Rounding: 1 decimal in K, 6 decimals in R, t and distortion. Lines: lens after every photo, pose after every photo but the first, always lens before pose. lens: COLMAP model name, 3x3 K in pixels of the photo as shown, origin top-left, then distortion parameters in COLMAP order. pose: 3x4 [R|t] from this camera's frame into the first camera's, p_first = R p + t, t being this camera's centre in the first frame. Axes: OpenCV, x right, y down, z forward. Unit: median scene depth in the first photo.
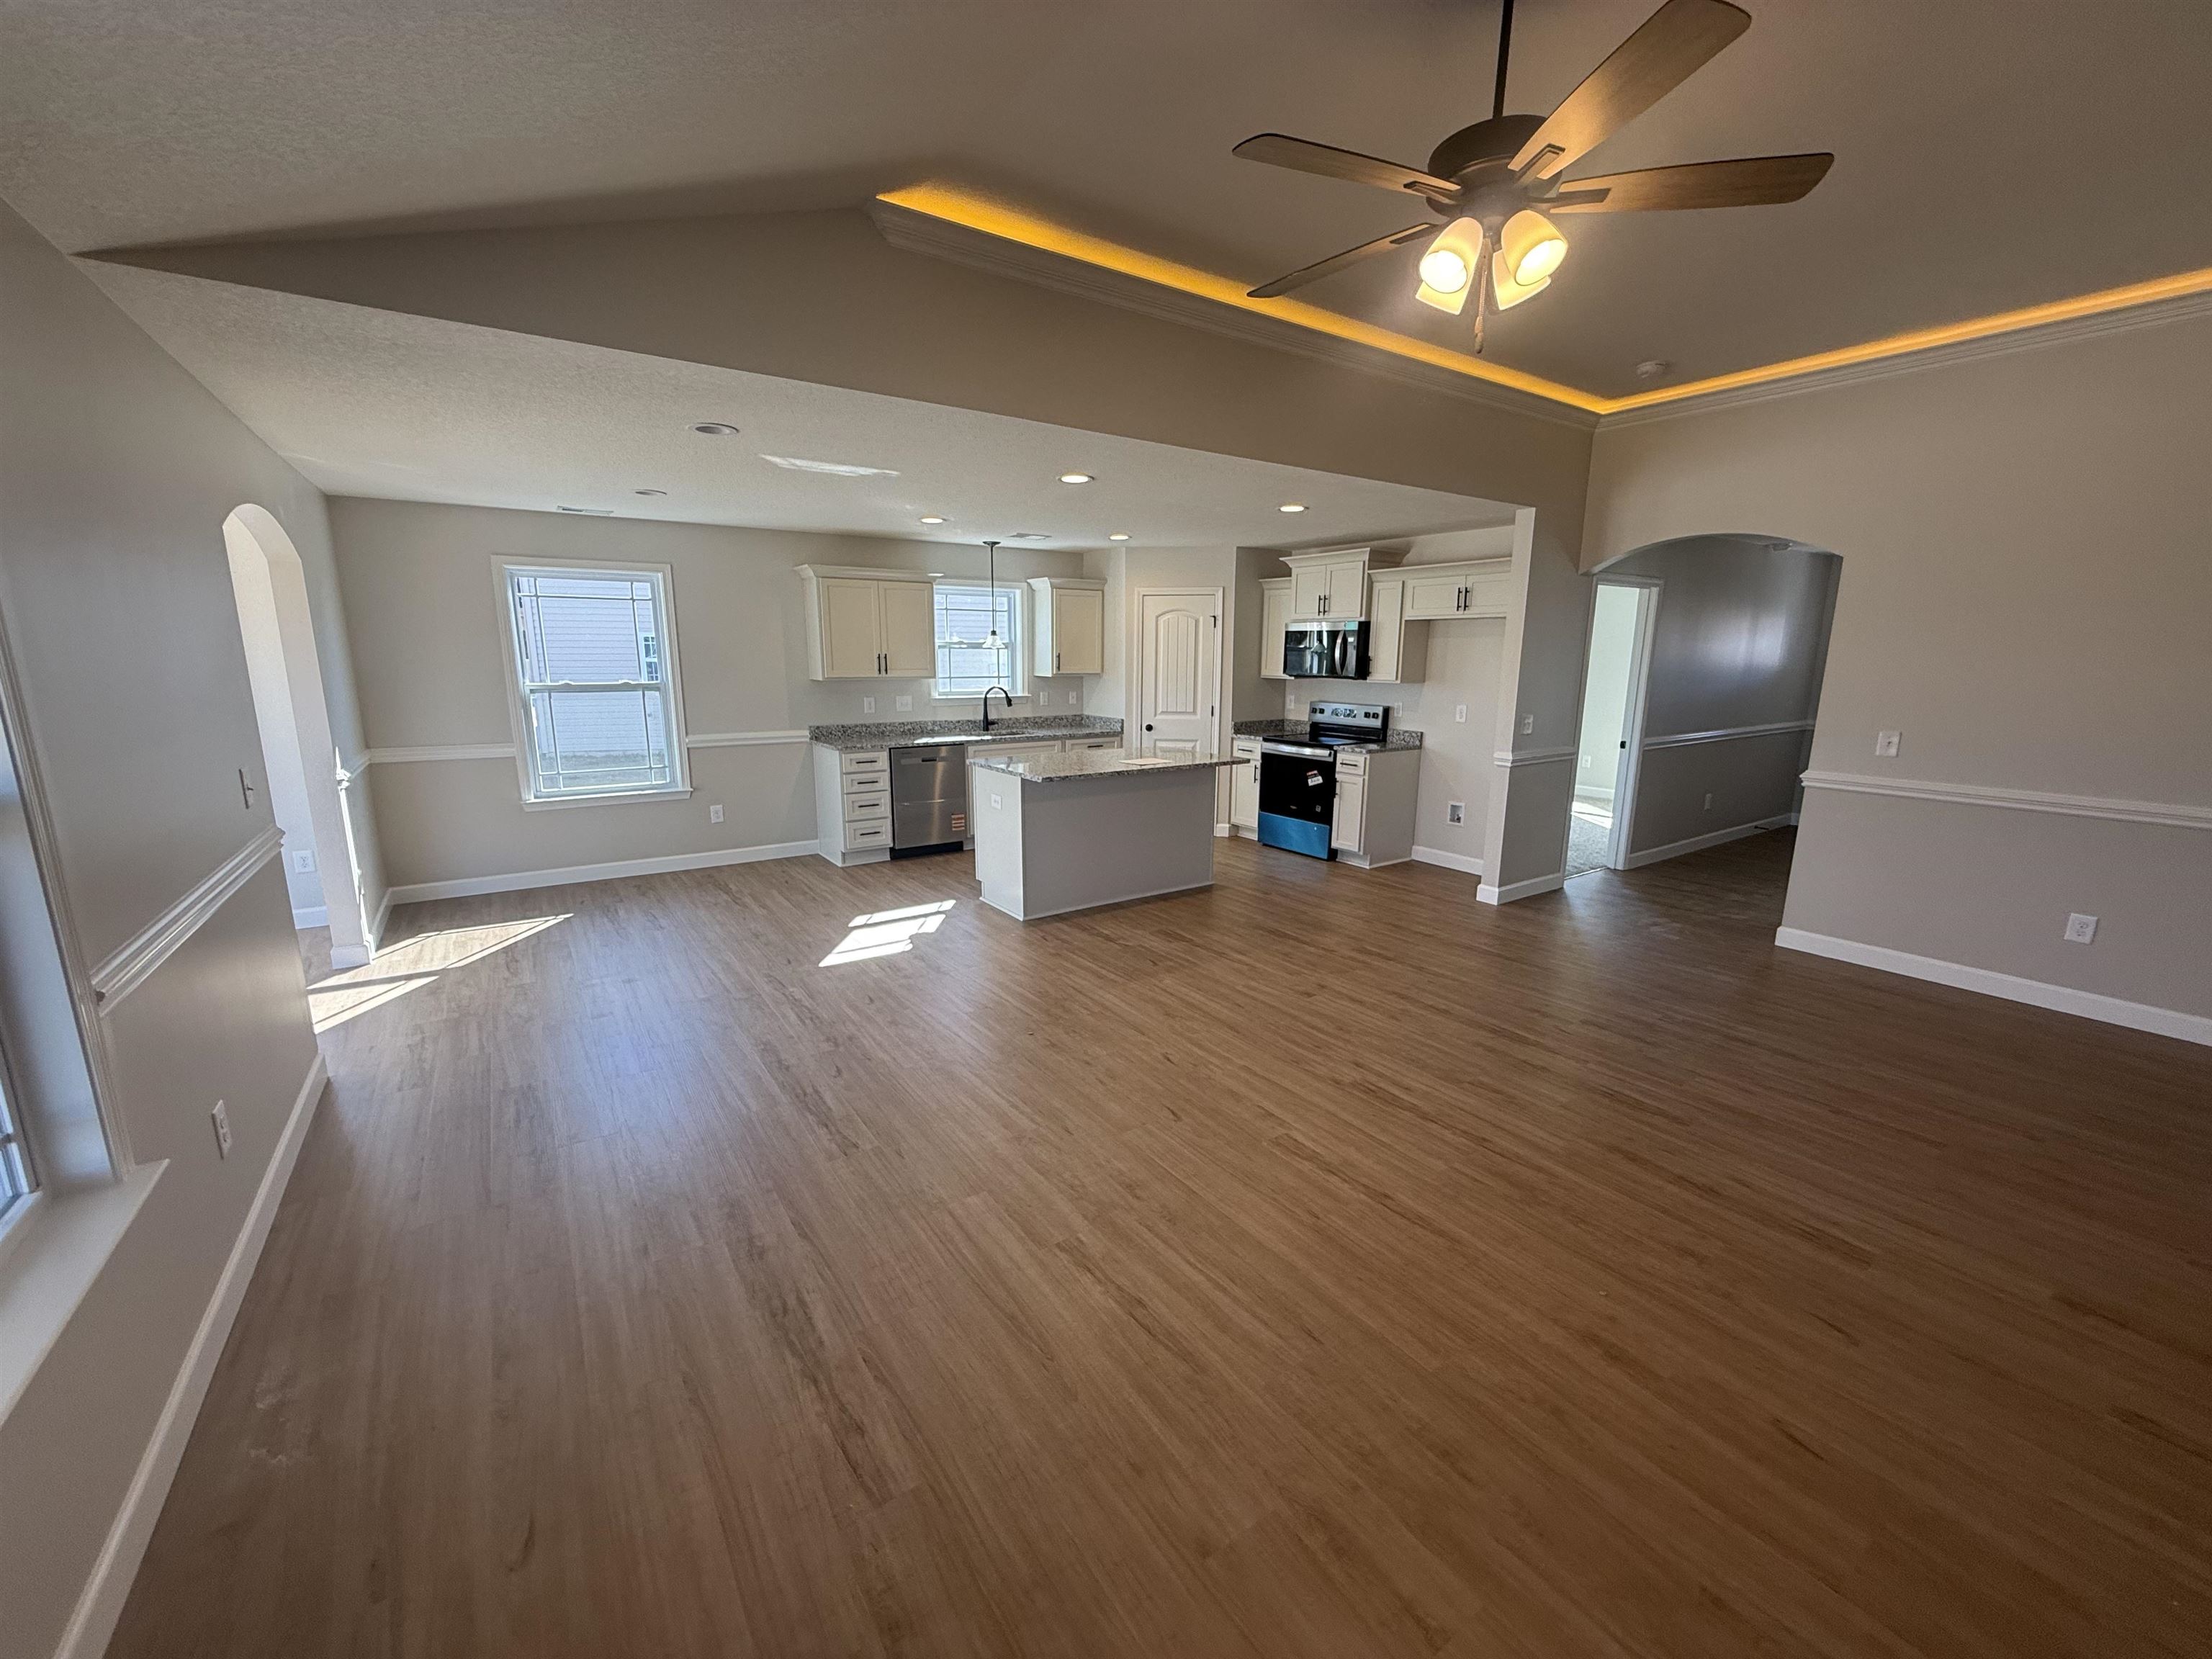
lens RADIAL K [[886.3, 0, 1112.7], [0, 886.3, 833.0], [0, 0, 1]] dist [0.003903, 0.000000]
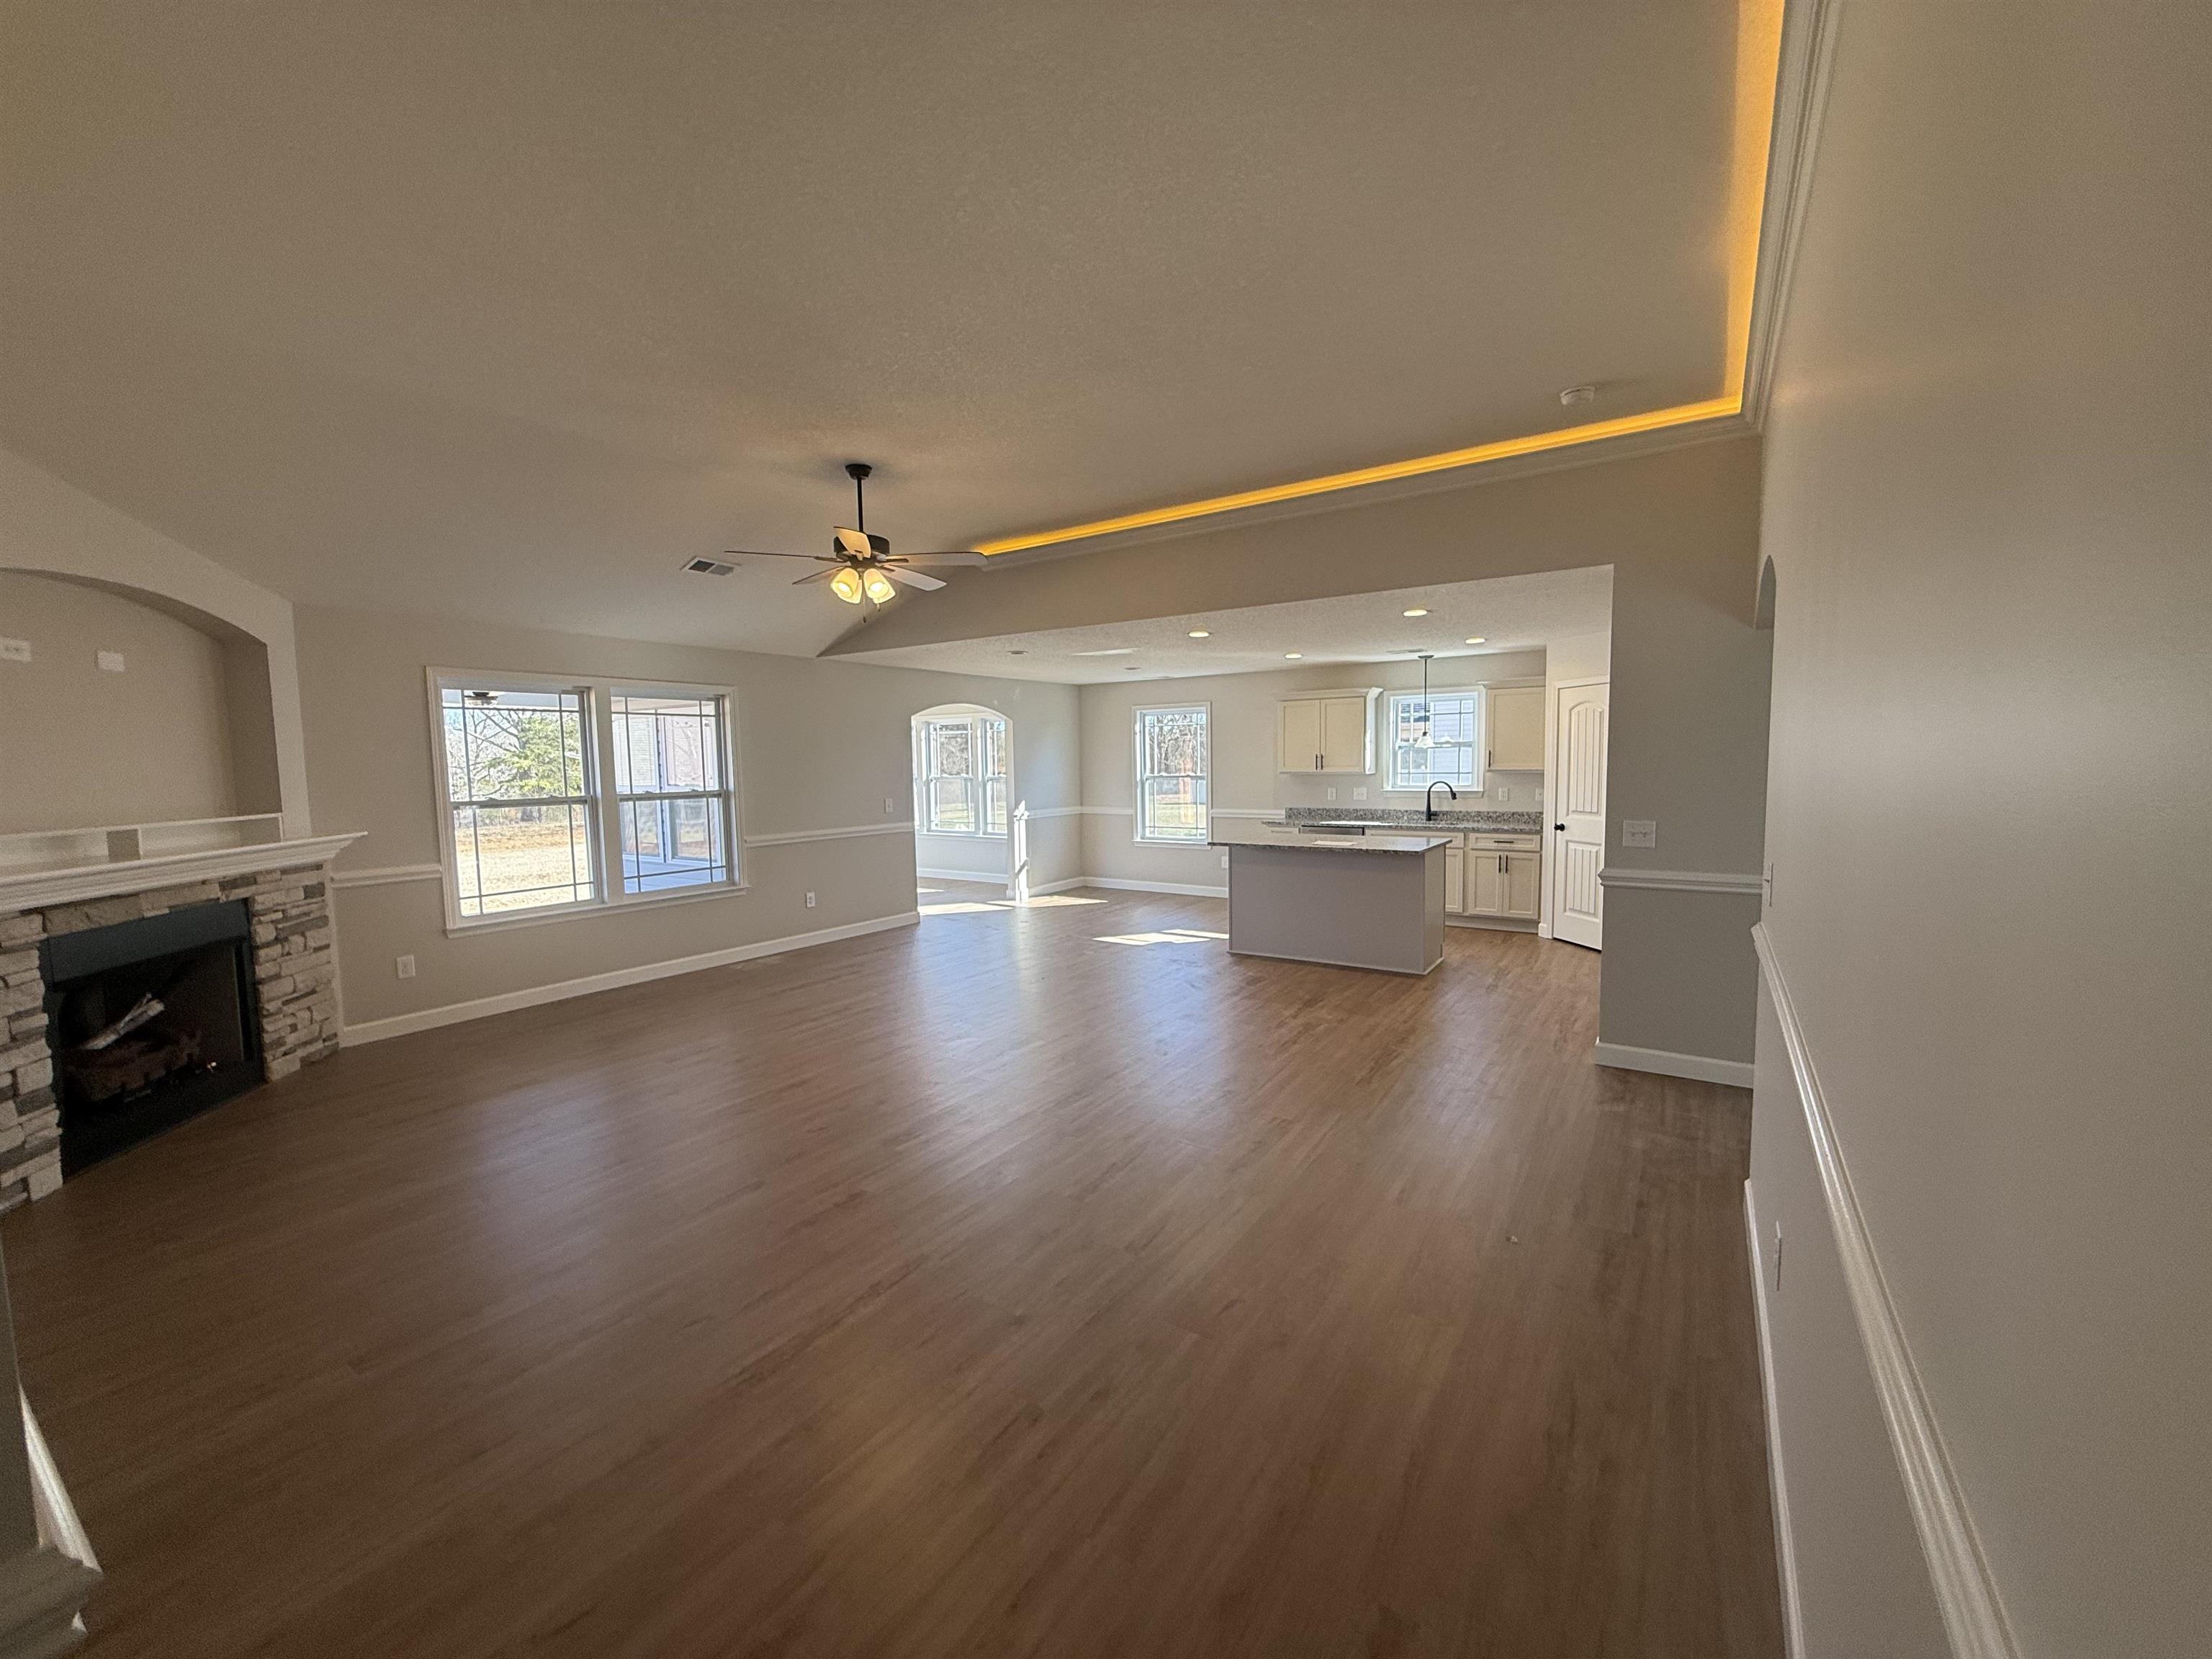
lens RADIAL K [[886.3, 0, 1102.8], [0, 886.3, 838.0], [0, 0, 1]] dist [0.003903, 0.000000]
pose [[0.365307, 0.070575, -0.928208, 1.328829], [-0.170171, 0.985382, 0.007950, -0.060212], [0.915201, 0.155050, 0.371977, 0.391003]]
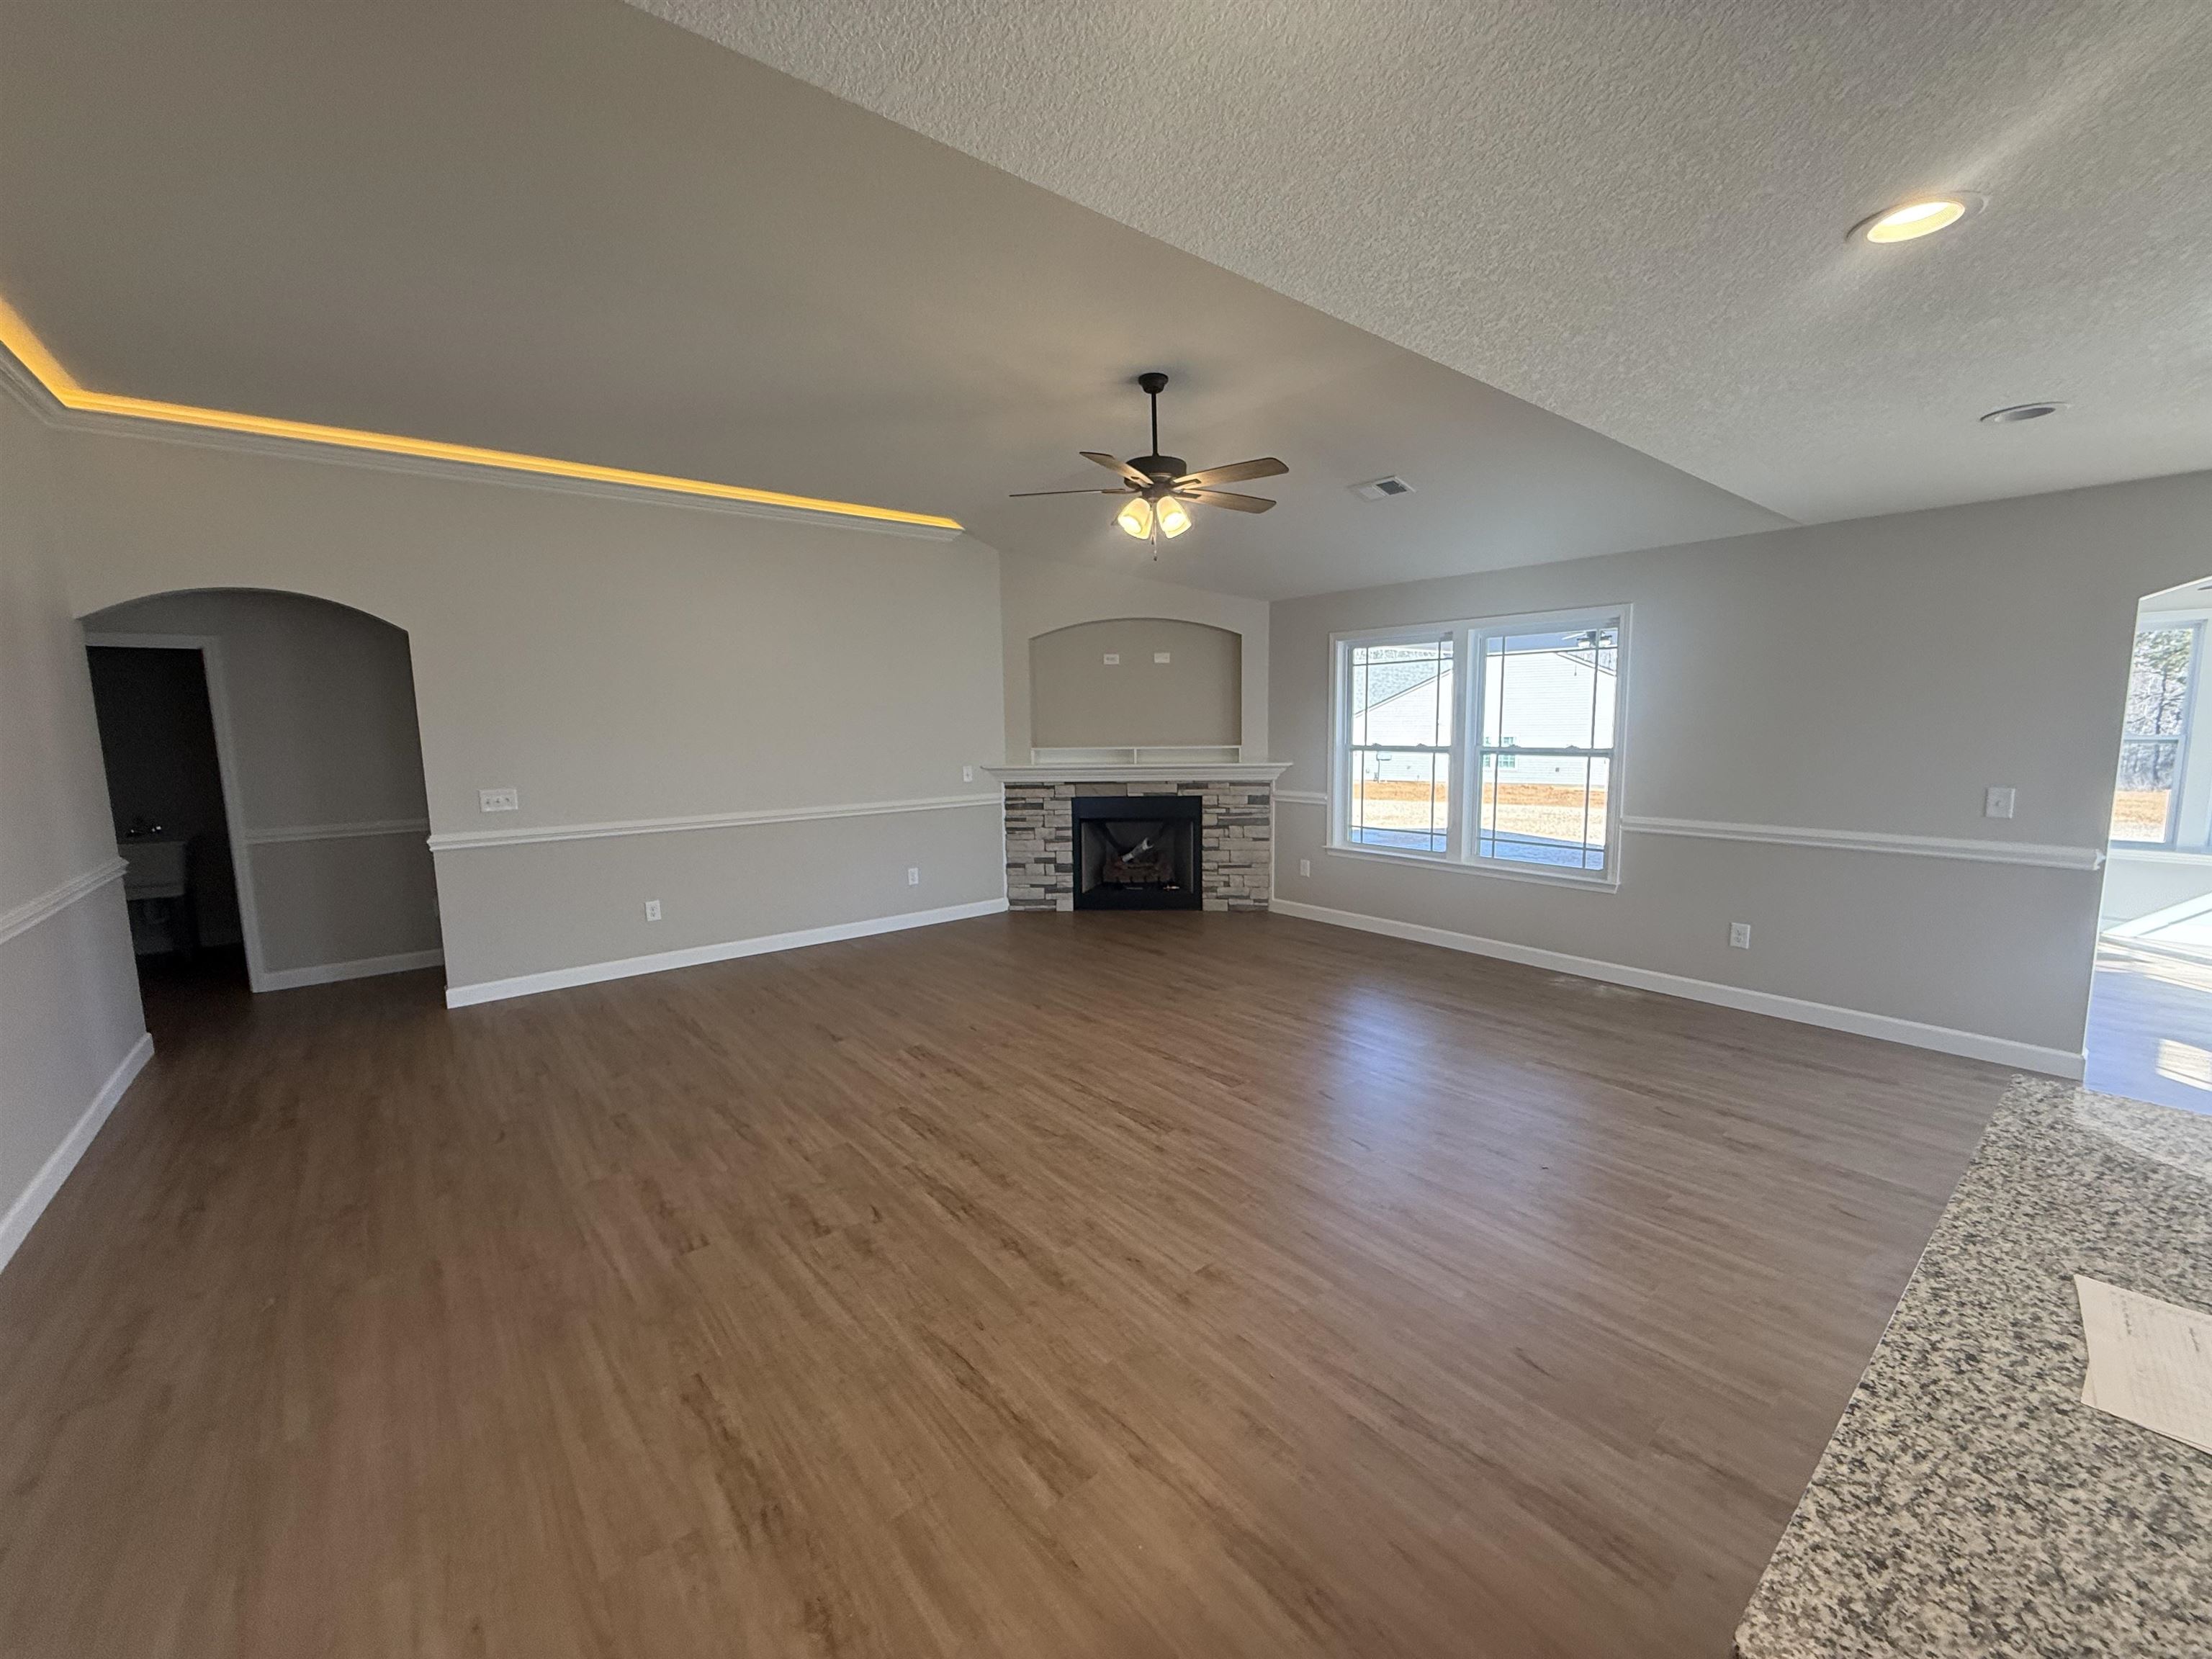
lens RADIAL K [[886.3, 0, 1105.6], [0, 886.3, 832.2], [0, 0, 1]] dist [0.003903, 0.000000]
pose [[-0.996985, 0.018888, -0.075255, 0.329678], [-0.006787, 0.944968, 0.327093, -0.297242], [0.077292, 0.326618, -0.941991, 1.463002]]
